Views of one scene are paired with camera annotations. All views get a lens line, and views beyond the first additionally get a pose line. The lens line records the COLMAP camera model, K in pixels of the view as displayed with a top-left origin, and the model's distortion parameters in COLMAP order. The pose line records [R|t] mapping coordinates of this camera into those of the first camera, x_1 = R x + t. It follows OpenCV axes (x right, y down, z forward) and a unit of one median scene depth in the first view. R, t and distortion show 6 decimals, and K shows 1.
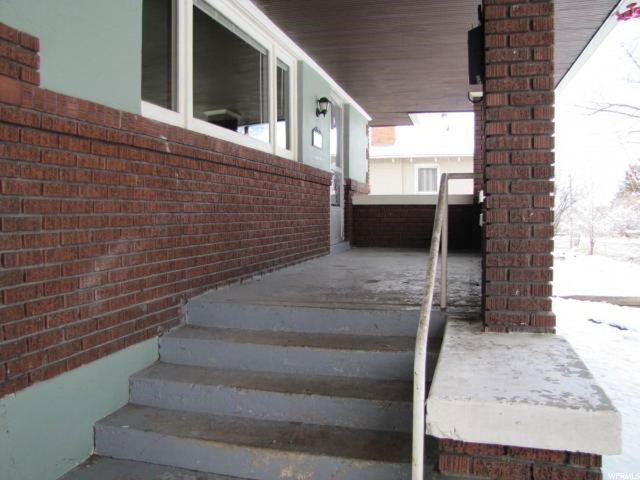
lens RADIAL K [[538.6, 0, 320.7], [0, 538.6, 239.6], [0, 0, 1]] dist [-0.123835, 0.056341]
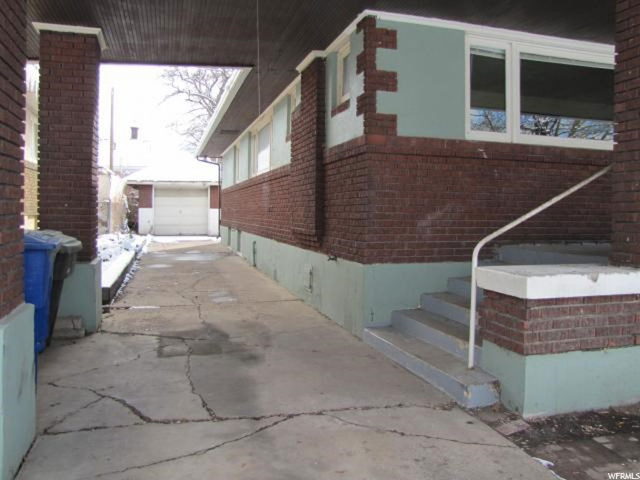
lens RADIAL K [[538.6, 0, 321.0], [0, 538.6, 240.9], [0, 0, 1]] dist [-0.123835, 0.056341]
pose [[0.516279, 0.050089, -0.854954, 1.089235], [-0.053624, 0.998220, 0.026100, 0.105486], [0.854740, 0.032371, 0.518046, -0.413580]]
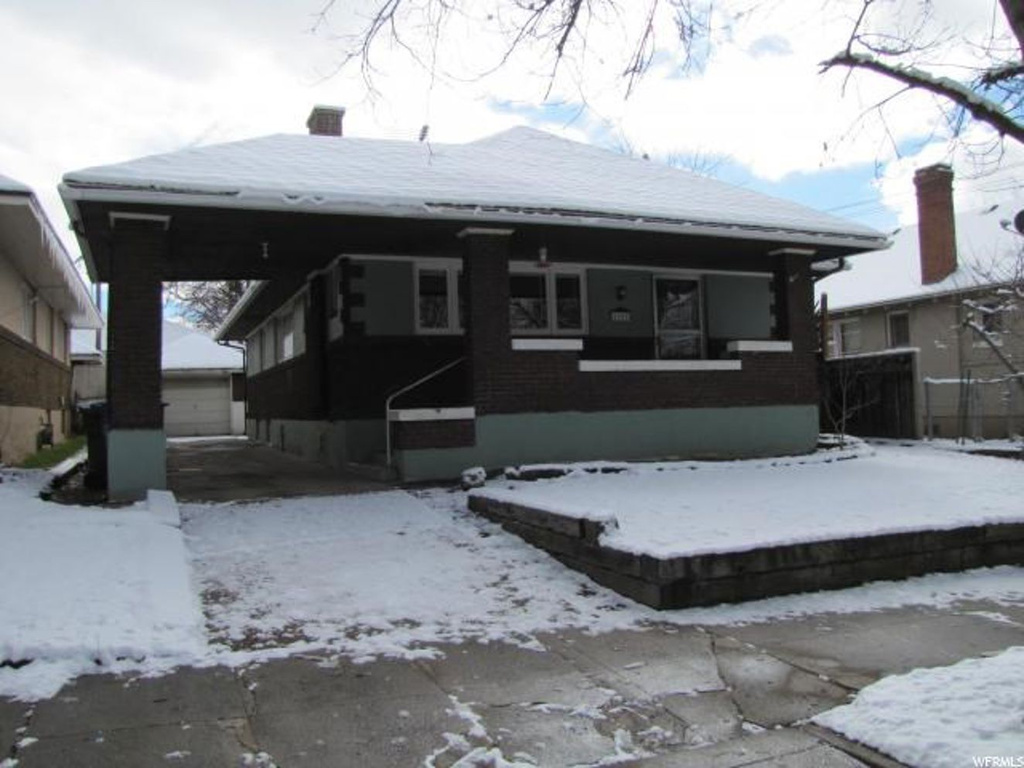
lens RADIAL K [[861.7, 0, 509.9], [0, 861.7, 376.0], [0, 0, 1]] dist [-0.123835, 0.056341]
pose [[0.613168, -0.048679, -0.788451, 3.758474], [-0.007391, 0.997702, -0.067346, 0.298597], [0.789918, 0.047122, 0.611400, -1.440463]]
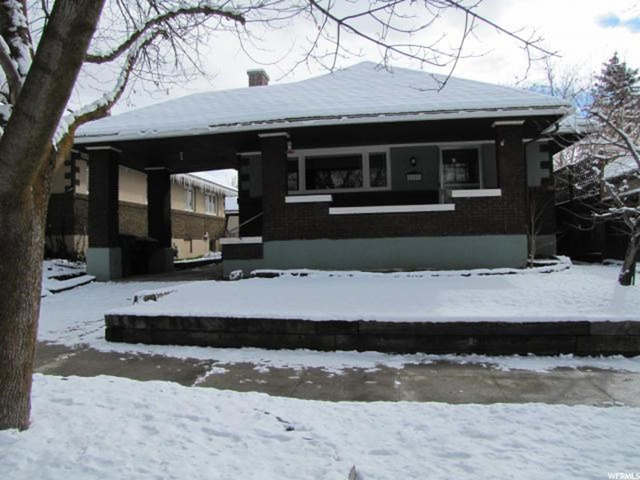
lens RADIAL K [[538.6, 0, 320.5], [0, 538.6, 235.8], [0, 0, 1]] dist [-0.123835, 0.056341]
pose [[0.104051, -0.024463, -0.994271, 4.935877], [-0.020136, 0.999441, -0.026698, 0.274660], [0.994368, 0.022799, 0.103501, 0.976171]]
